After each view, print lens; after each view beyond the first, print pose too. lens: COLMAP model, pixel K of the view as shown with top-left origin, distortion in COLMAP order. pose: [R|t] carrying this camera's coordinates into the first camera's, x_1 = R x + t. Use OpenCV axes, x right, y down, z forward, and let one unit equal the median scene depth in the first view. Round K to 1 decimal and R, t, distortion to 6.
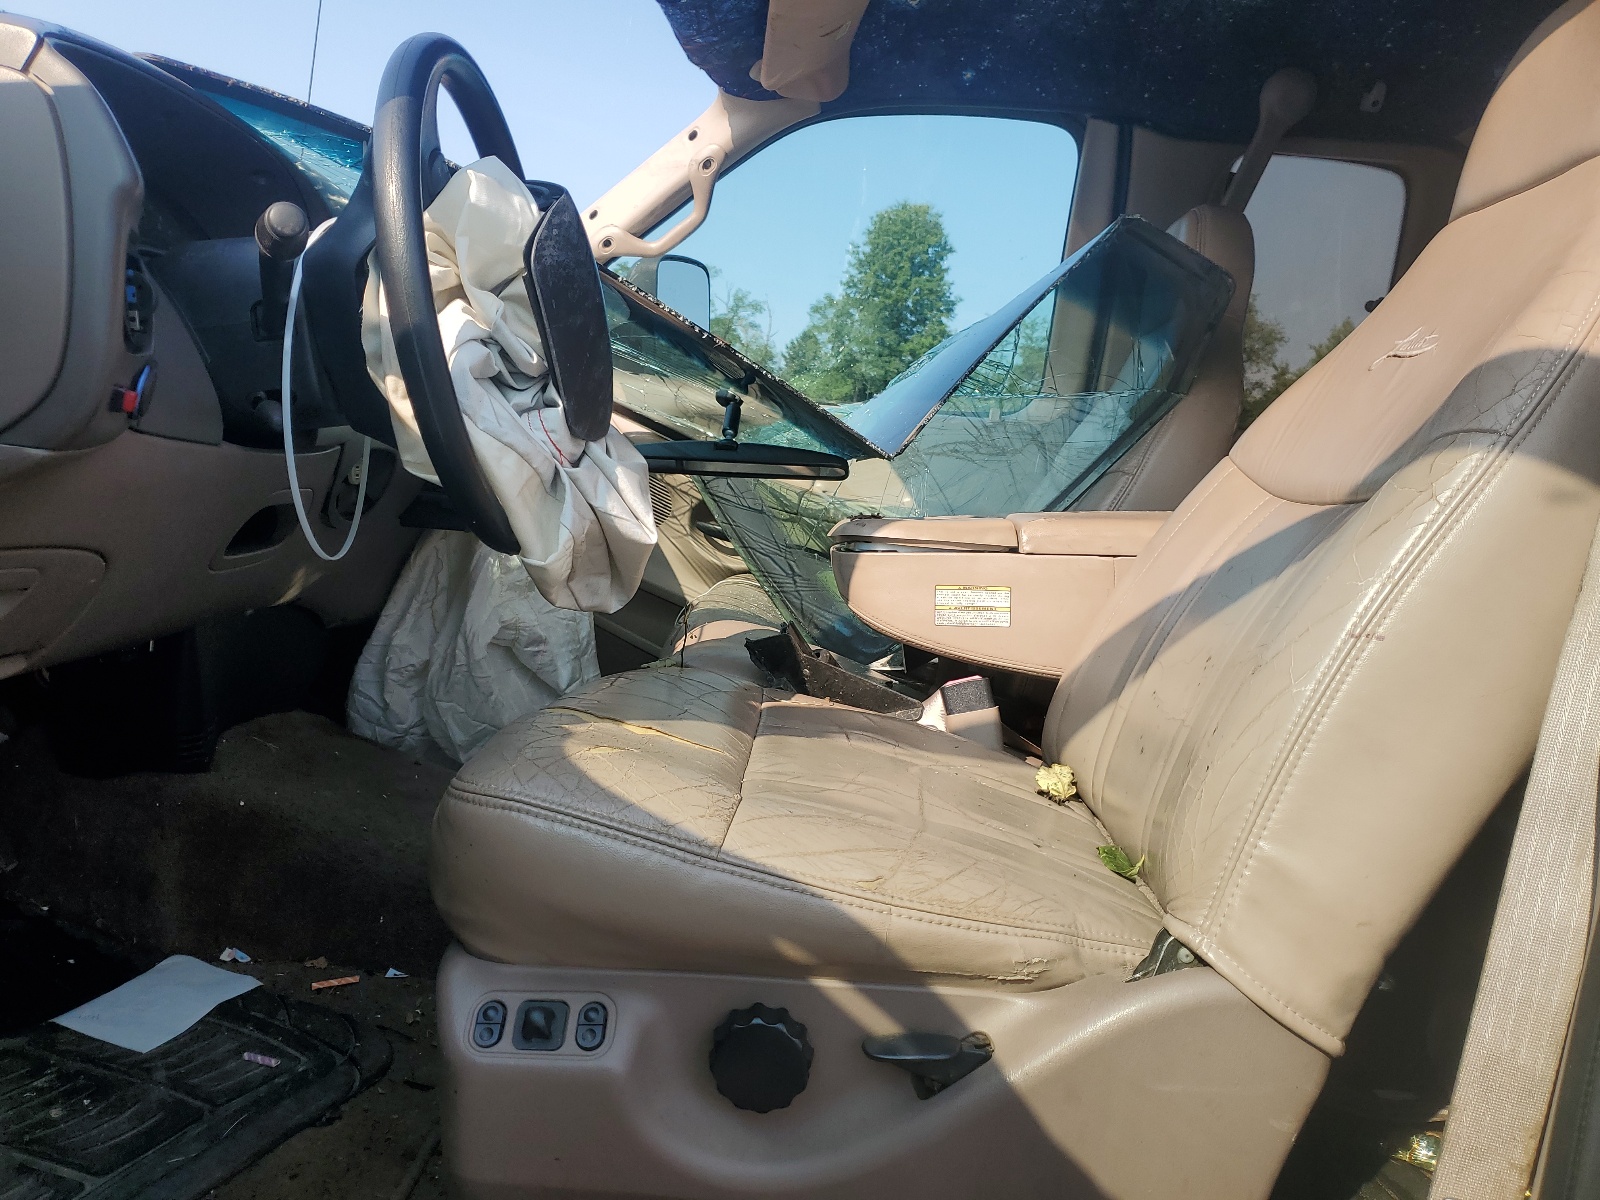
lens RADIAL K [[1216.6, 0, 800.8], [0, 1216.6, 611.7], [0, 0, 1]] dist [0.011685, -0.007783]
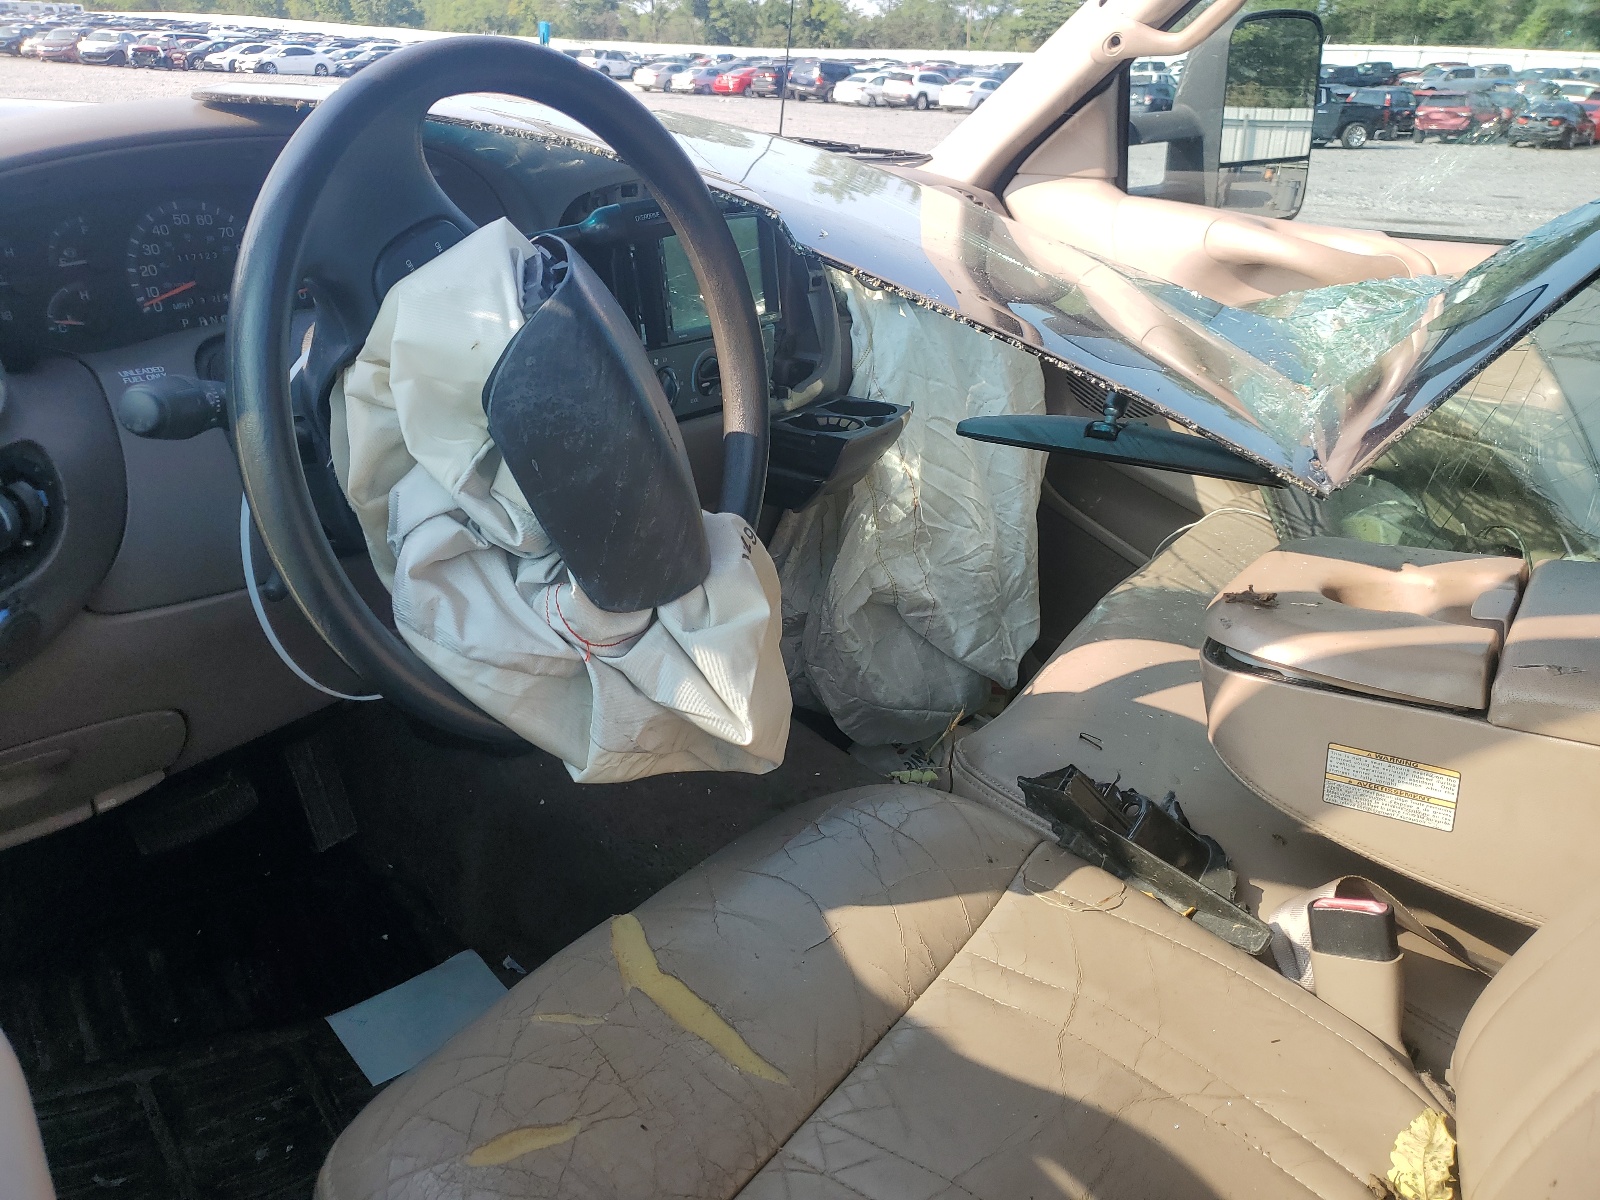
lens RADIAL K [[1216.6, 0, 790.9], [0, 1216.6, 584.1], [0, 0, 1]] dist [0.011685, -0.007783]
pose [[0.826374, 0.143846, -0.544440, 0.213382], [-0.012875, 0.971398, 0.237109, -0.245886], [0.562975, -0.188931, 0.804589, 0.355078]]
